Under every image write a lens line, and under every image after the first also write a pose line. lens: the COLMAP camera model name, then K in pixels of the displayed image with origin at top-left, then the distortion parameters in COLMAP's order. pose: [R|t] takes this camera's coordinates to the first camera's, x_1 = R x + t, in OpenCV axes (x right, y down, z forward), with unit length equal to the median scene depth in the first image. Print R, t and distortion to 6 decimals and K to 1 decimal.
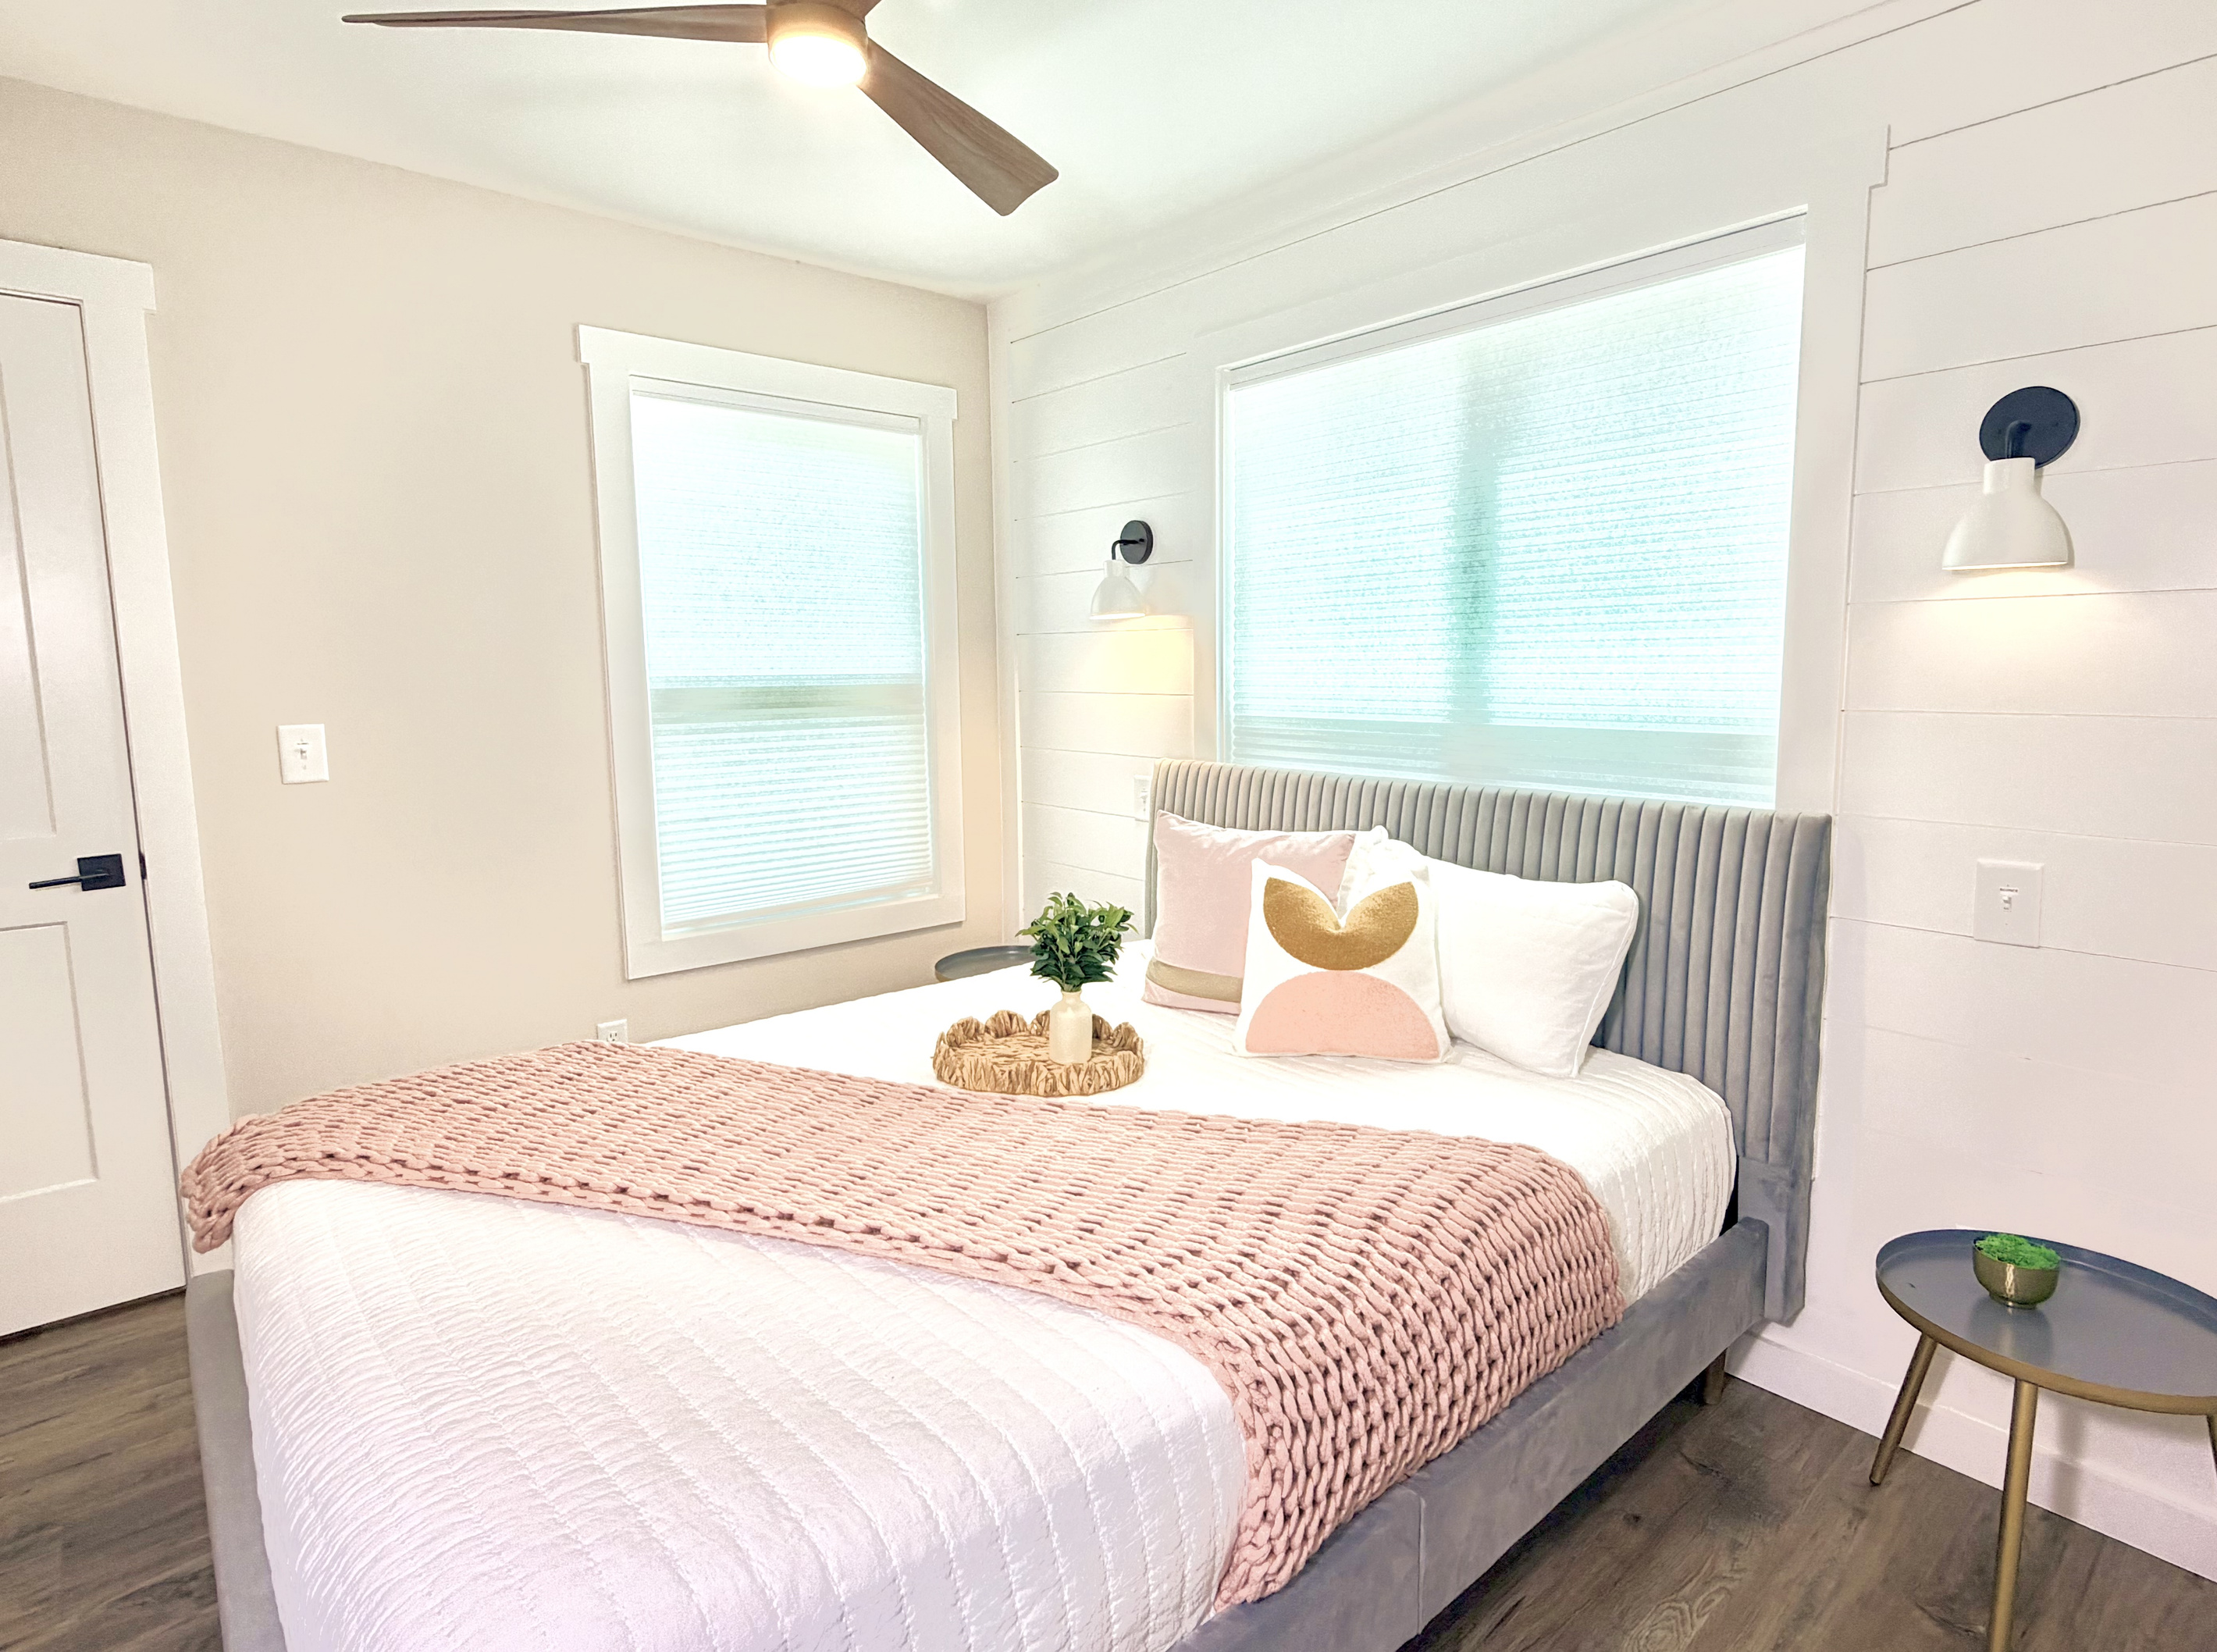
lens RADIAL K [[1177.8, 0, 1108.5], [0, 1177.8, 826.0], [0, 0, 1]] dist [-0.000078, -0.000401]
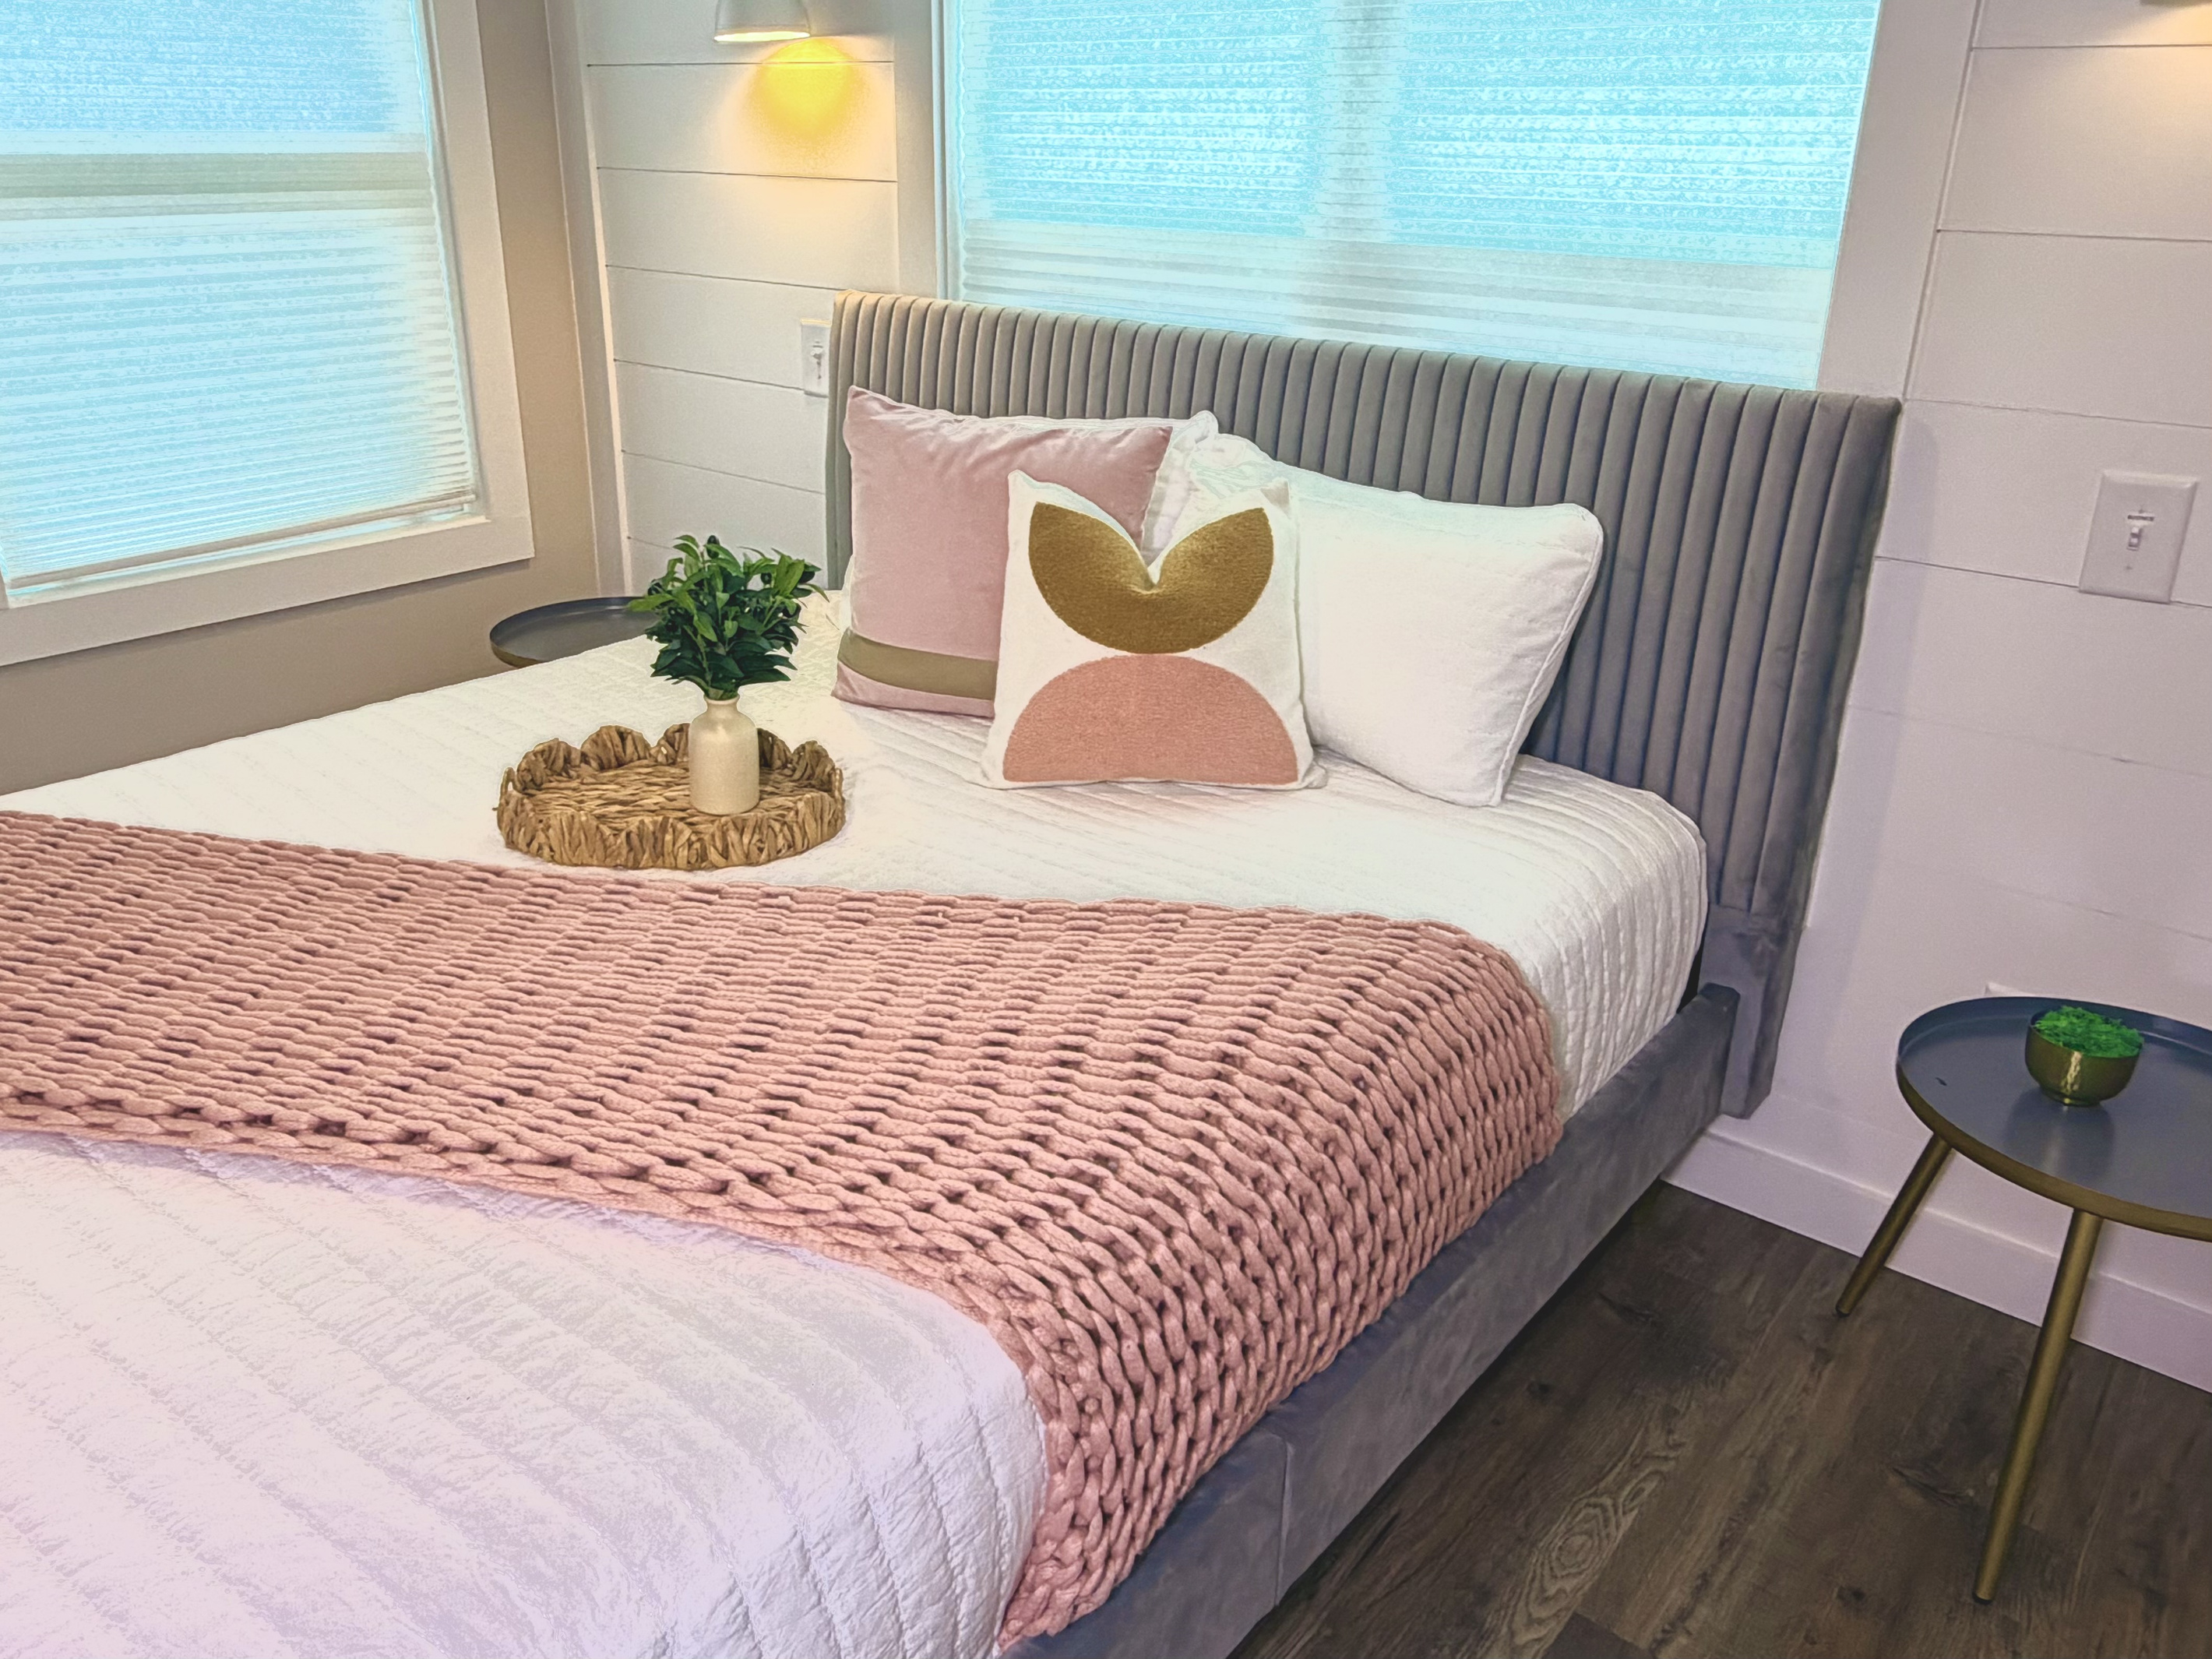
lens RADIAL K [[1684.4, 0, 1049.8], [0, 1684.4, 826.7], [0, 0, 1]] dist [-0.004387, 0.005730]
pose [[0.985441, -0.048098, 0.163071, -0.012334], [0.004575, 0.966303, 0.257368, -0.026302], [-0.169955, -0.252875, 0.952455, 0.156217]]
